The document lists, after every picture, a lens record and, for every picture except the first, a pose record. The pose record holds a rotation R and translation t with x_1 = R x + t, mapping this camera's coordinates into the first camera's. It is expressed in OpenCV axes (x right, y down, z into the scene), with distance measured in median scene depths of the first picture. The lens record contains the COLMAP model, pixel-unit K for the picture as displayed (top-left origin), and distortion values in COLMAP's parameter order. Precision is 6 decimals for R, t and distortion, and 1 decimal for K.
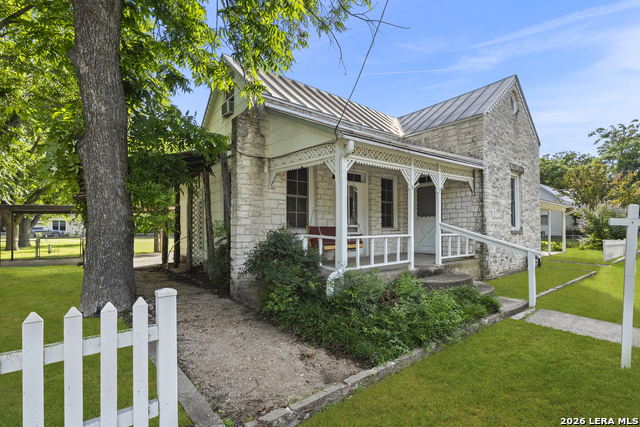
lens RADIAL K [[301.7, 0, 317.3], [0, 301.7, 215.6], [0, 0, 1]] dist [-0.000529, -0.000093]
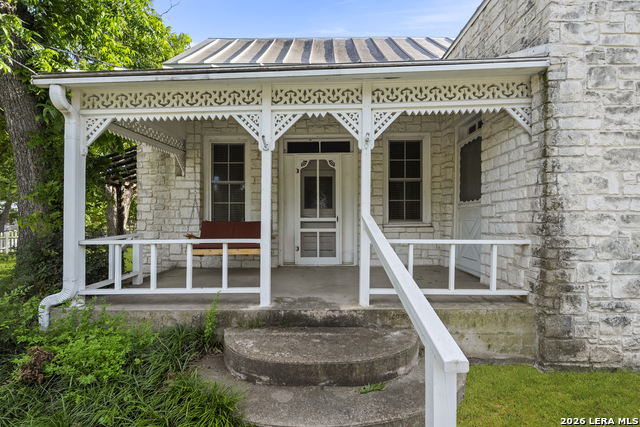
lens RADIAL K [[282.4, 0, 320.8], [0, 282.4, 215.6], [0, 0, 1]] dist [-0.006680, 0.000778]
pose [[0.767531, -0.003658, -0.641001, 0.554747], [0.030312, 0.999072, 0.030594, 0.007611], [0.640295, -0.042912, 0.766930, 0.552877]]
